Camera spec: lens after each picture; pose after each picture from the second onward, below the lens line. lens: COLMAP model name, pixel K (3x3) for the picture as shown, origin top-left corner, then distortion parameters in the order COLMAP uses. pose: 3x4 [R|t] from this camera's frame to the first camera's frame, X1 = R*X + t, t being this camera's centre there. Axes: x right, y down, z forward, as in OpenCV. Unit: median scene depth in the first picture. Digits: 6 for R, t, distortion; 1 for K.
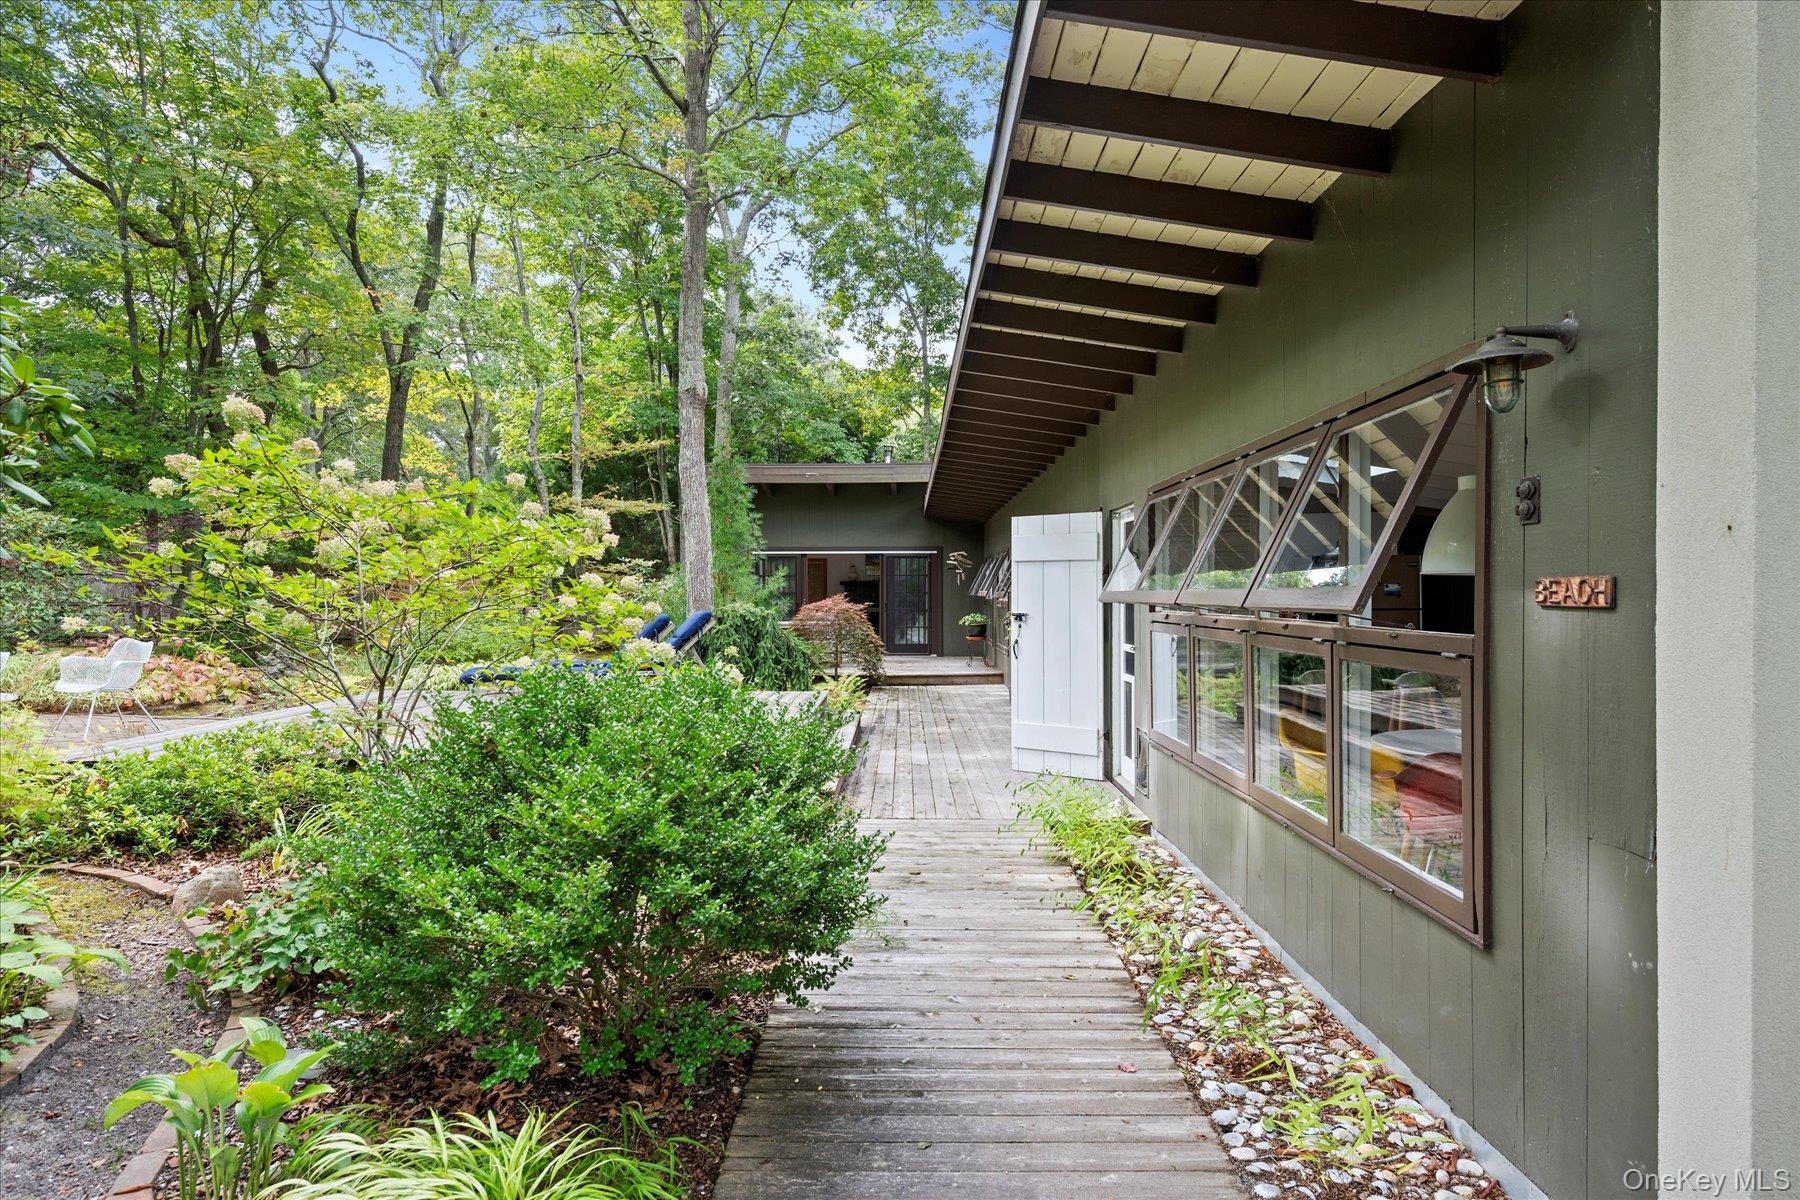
lens RADIAL K [[1036.5, 0, 900.0], [0, 1036.5, 600.0], [0, 0, 1]] dist [-0.003941, -0.001537]
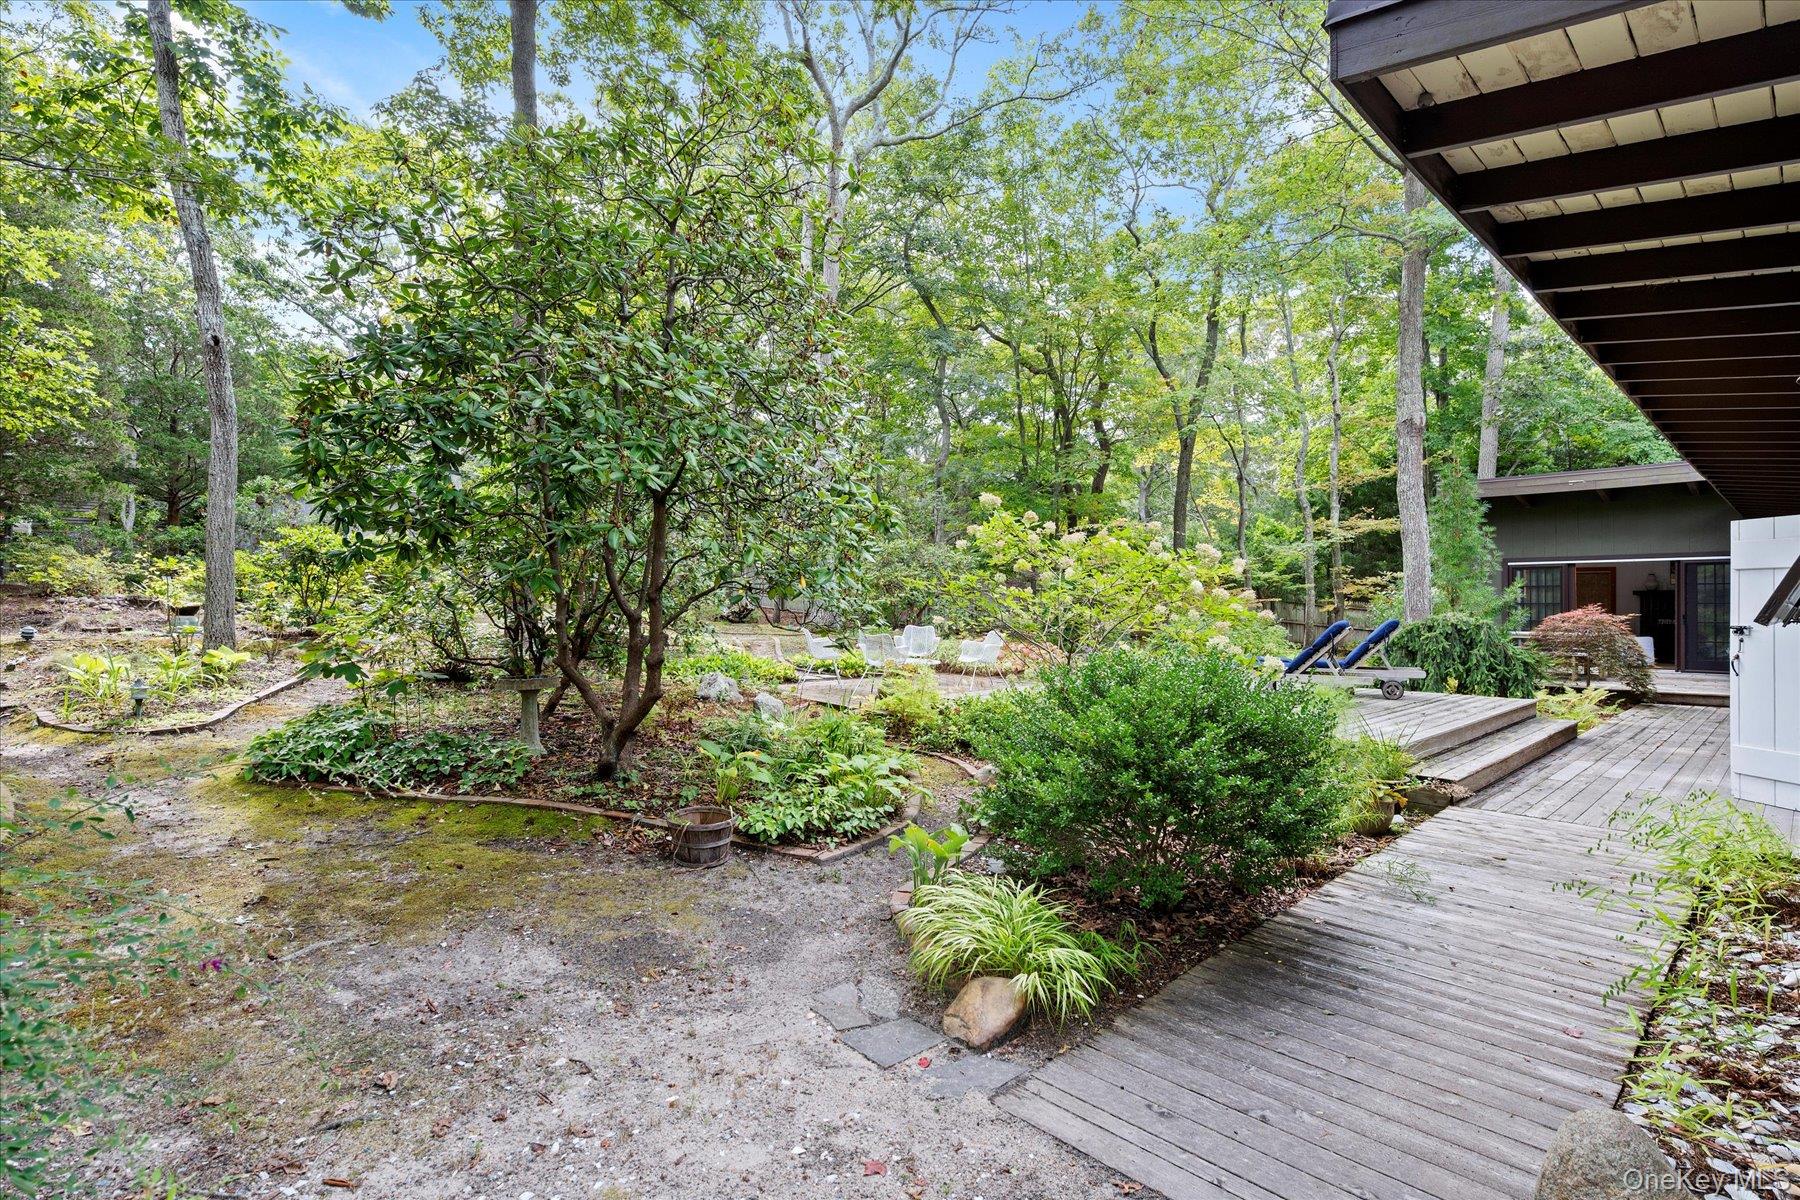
lens RADIAL K [[888.2, 0, 899.0], [0, 888.2, 590.8], [0, 0, 1]] dist [-0.004140, 0.000308]
pose [[0.687424, -0.008826, -0.726203, 0.100199], [-0.006016, 0.999823, -0.017846, 0.000024], [0.726232, 0.016636, 0.687249, -0.043962]]
